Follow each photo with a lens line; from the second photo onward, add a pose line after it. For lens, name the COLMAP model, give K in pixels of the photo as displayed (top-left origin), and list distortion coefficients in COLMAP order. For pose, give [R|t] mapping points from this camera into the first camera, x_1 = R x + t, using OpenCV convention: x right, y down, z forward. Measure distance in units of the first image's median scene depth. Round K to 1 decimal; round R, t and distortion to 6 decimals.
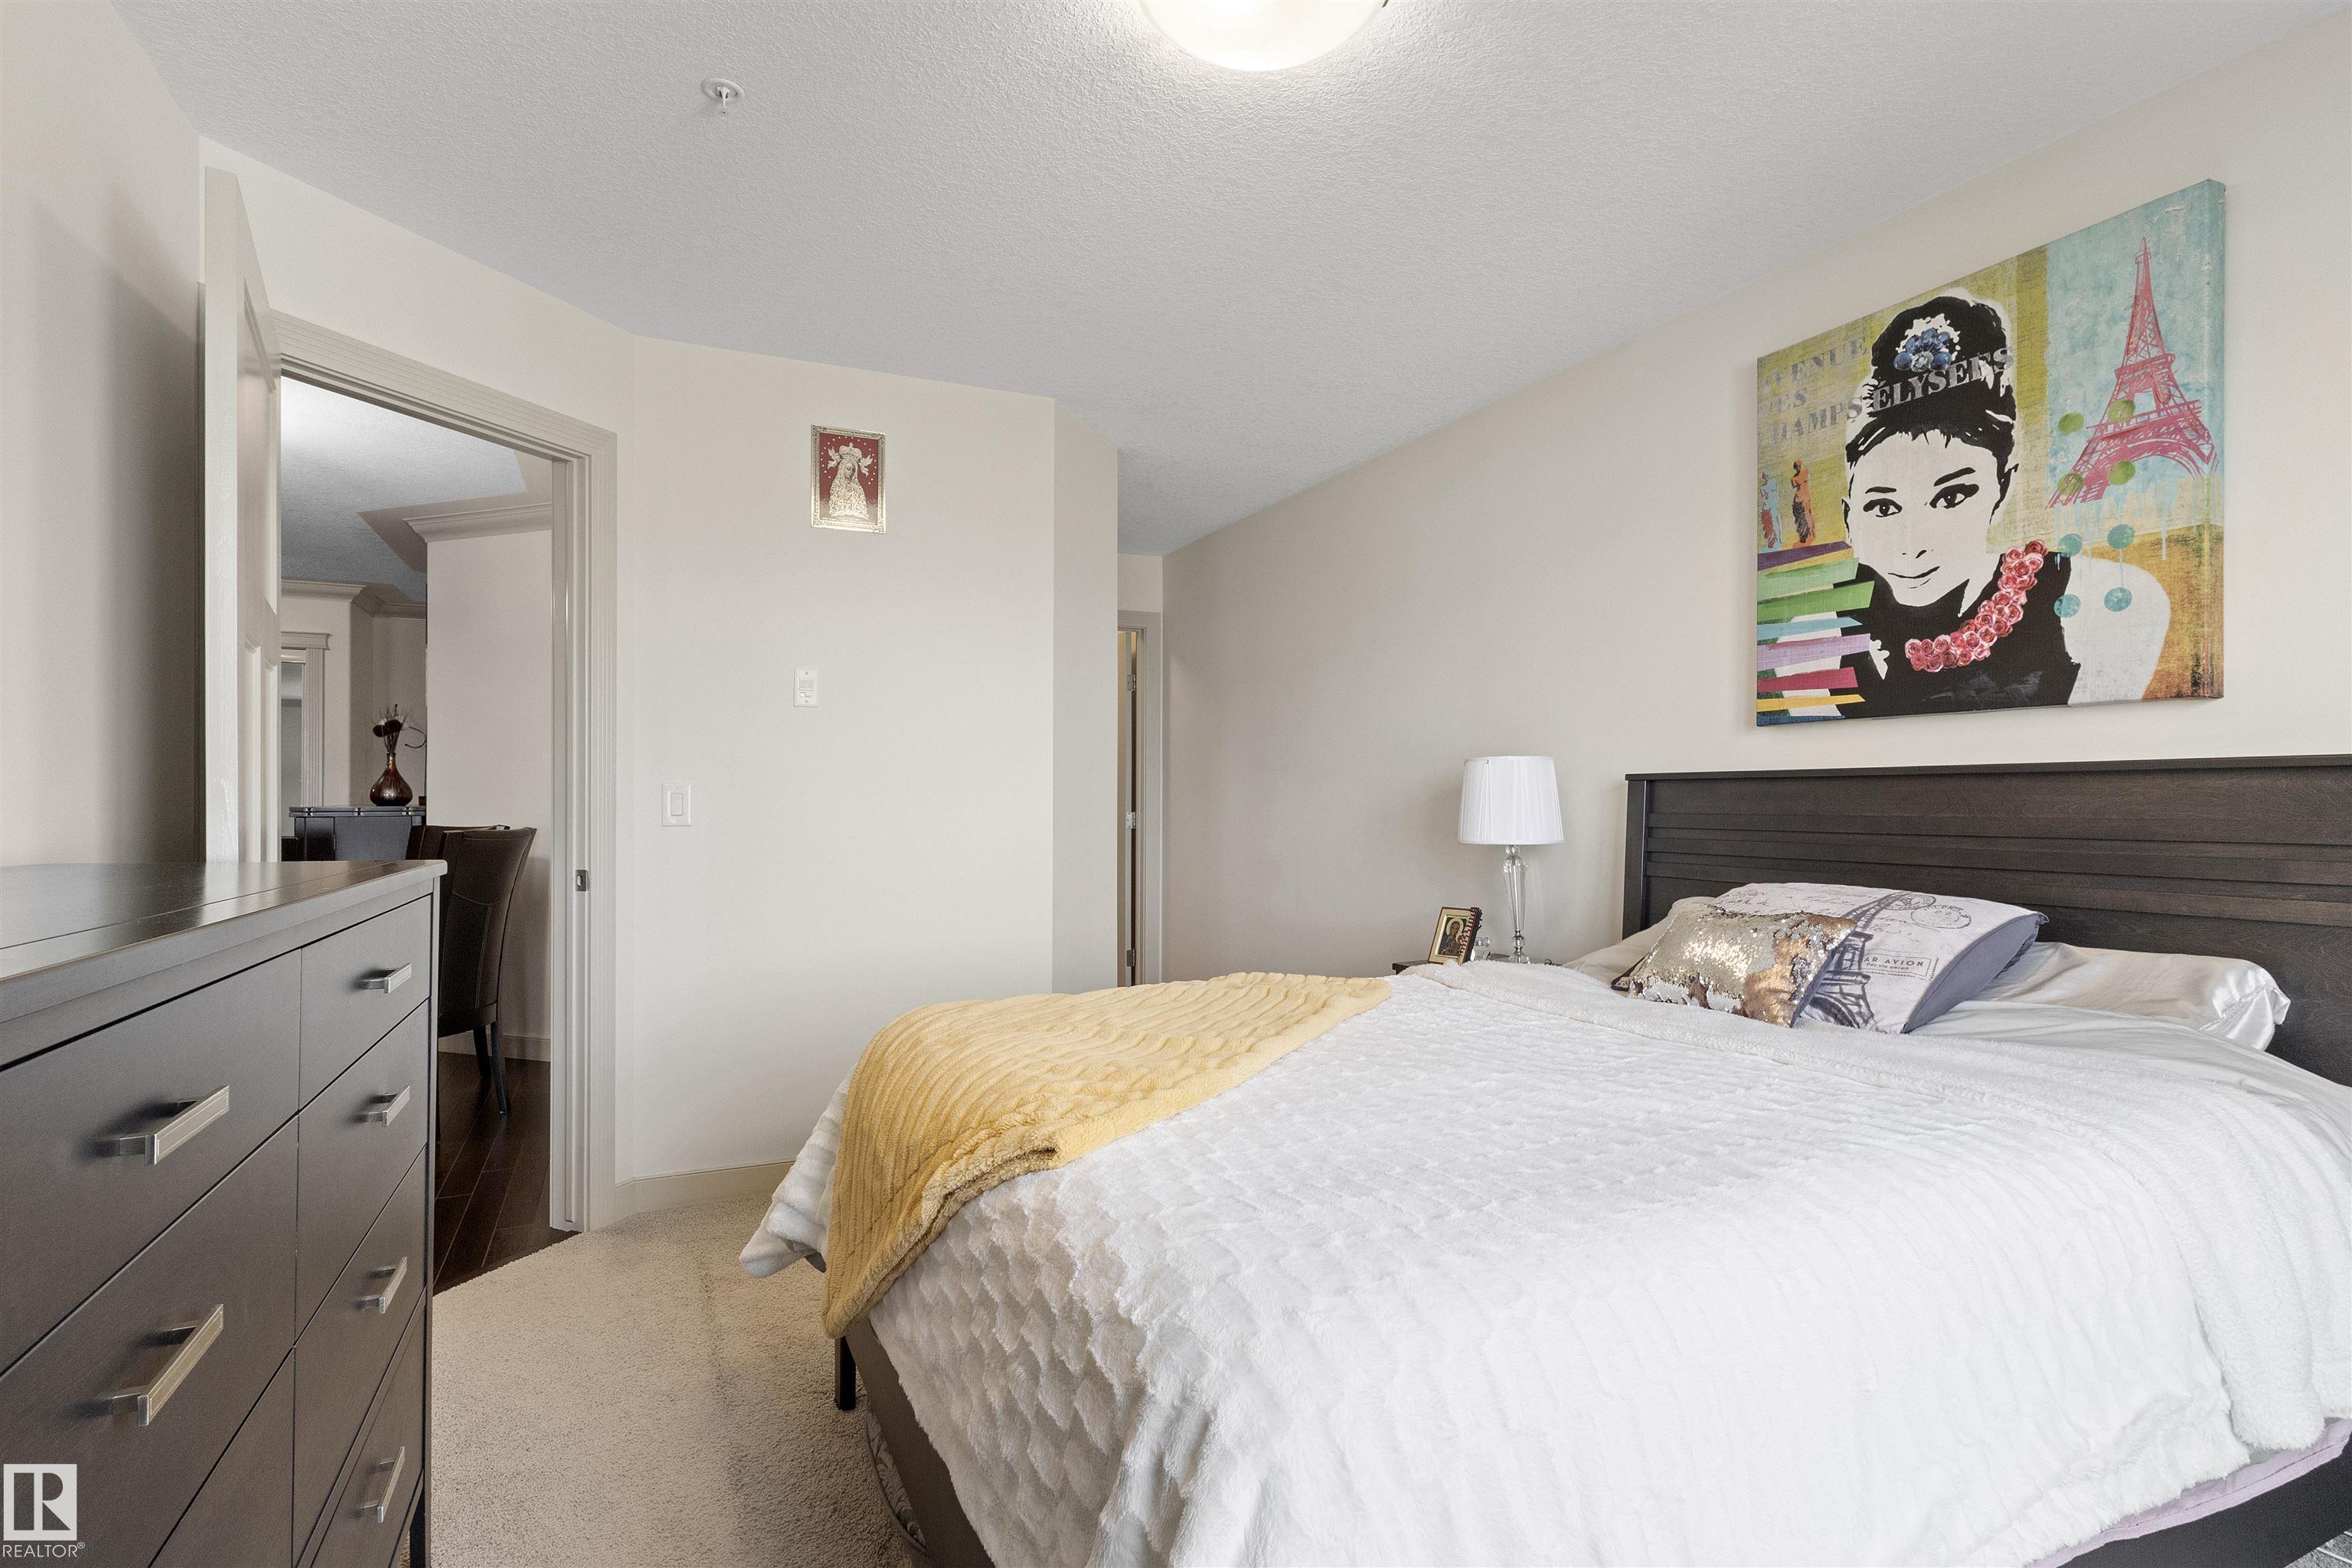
lens RADIAL K [[1195.7, 0, 1176.0], [0, 1195.7, 784.0], [0, 0, 1]] dist [0.004847, -0.000367]
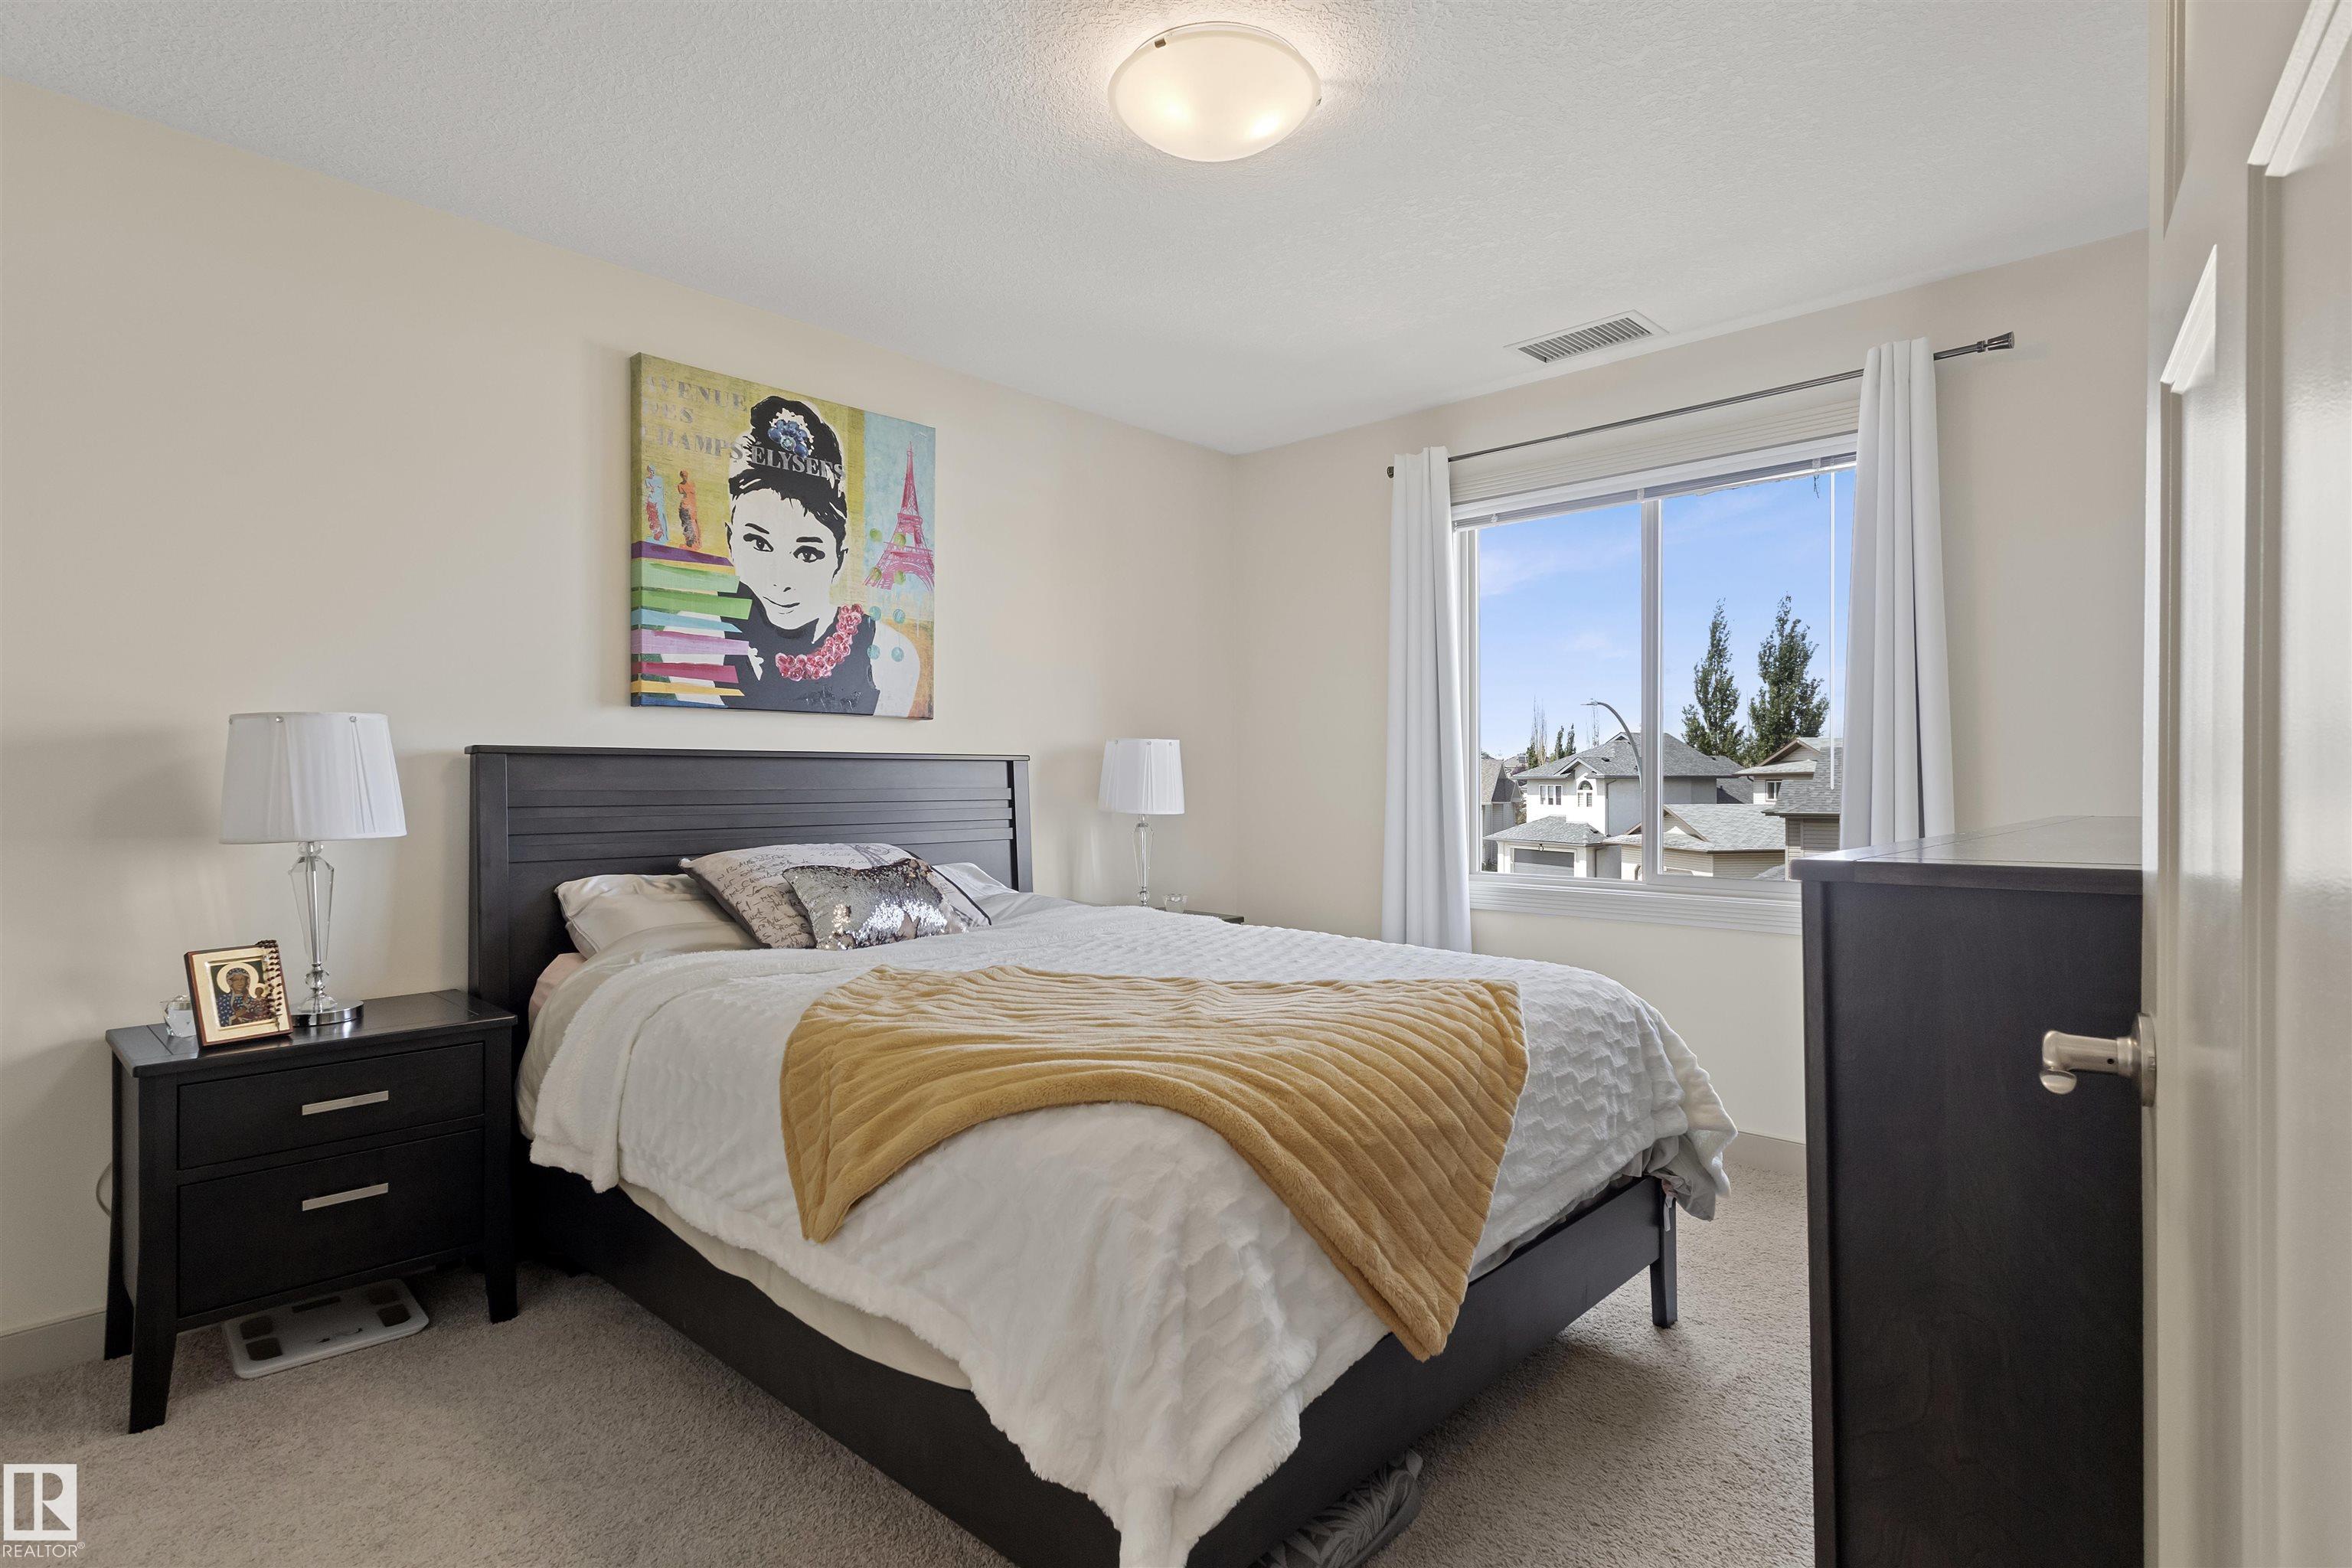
lens RADIAL K [[1195.7, 0, 1176.0], [0, 1195.7, 784.0], [0, 0, 1]] dist [0.004847, -0.000367]
pose [[-0.381821, 0.001613, 0.924235, -0.745531], [-0.009447, 0.999939, -0.005648, 0.024245], [-0.924188, -0.010888, -0.381782, 1.095363]]
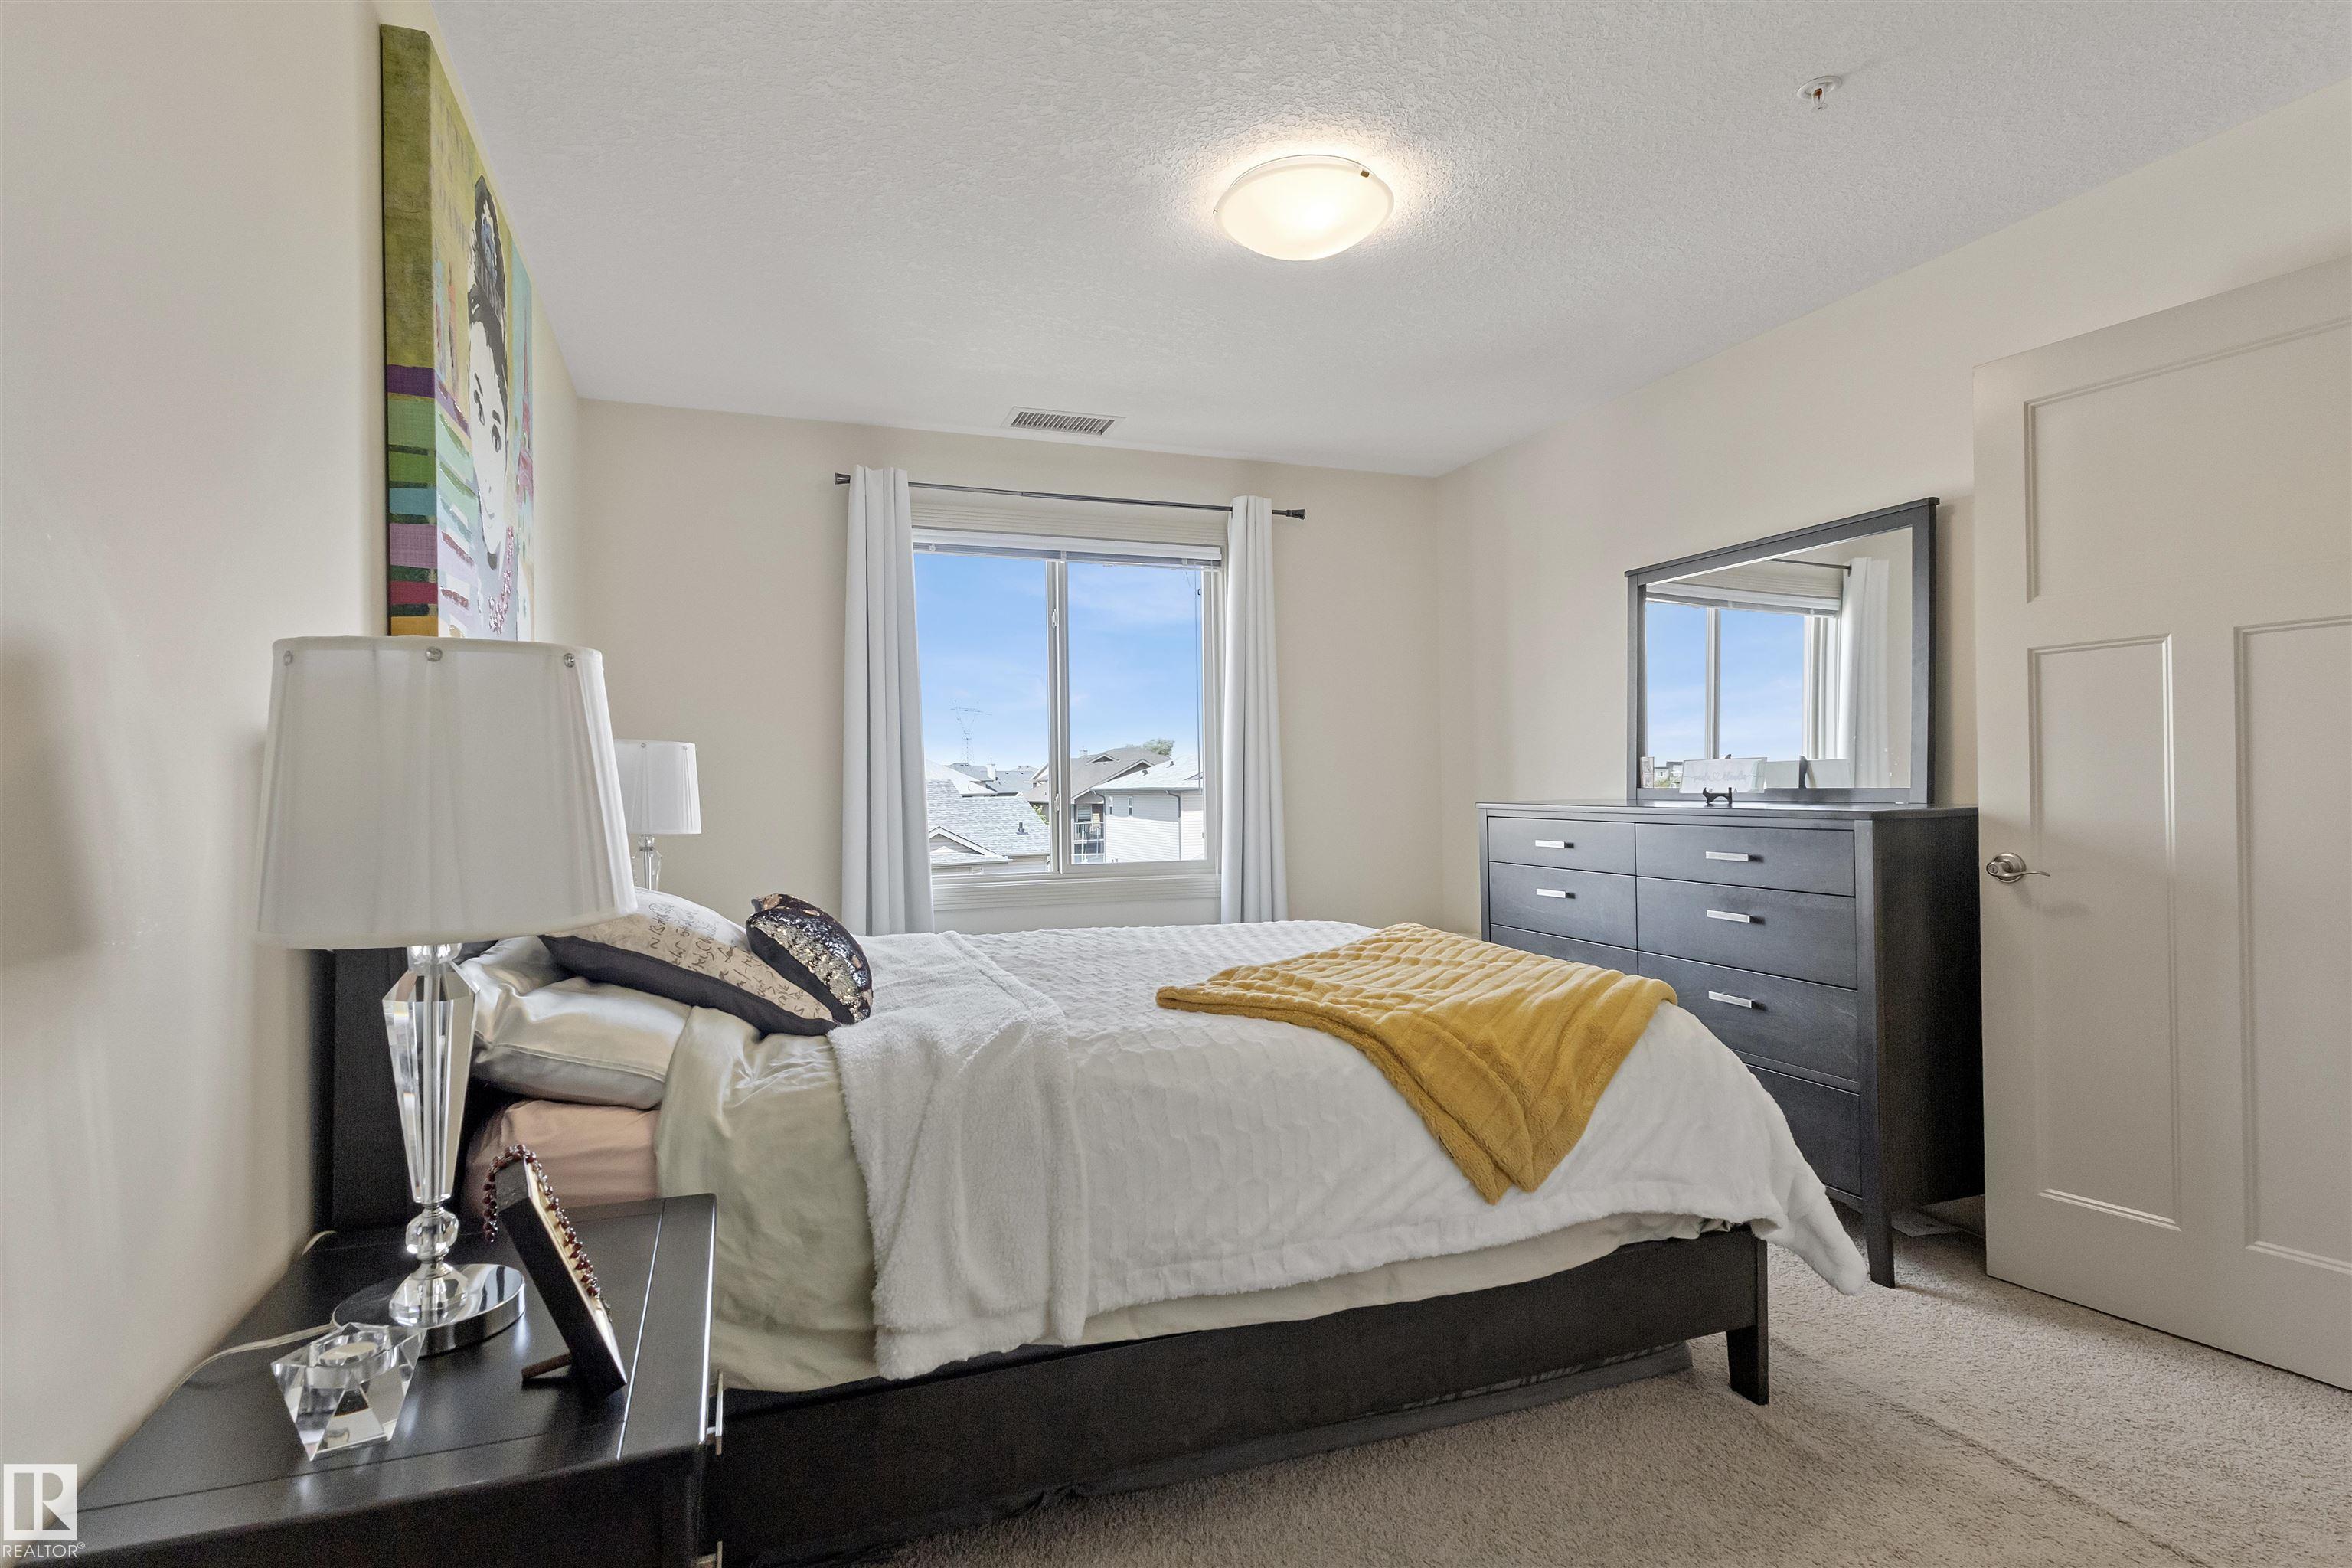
lens RADIAL K [[1195.7, 0, 1176.0], [0, 1195.7, 784.0], [0, 0, 1]] dist [0.004847, -0.000367]
pose [[-0.997091, 0.011463, 0.075359, 0.087450], [0.010000, 0.999755, -0.019762, 0.033260], [-0.075567, -0.018951, -0.996961, 1.771671]]
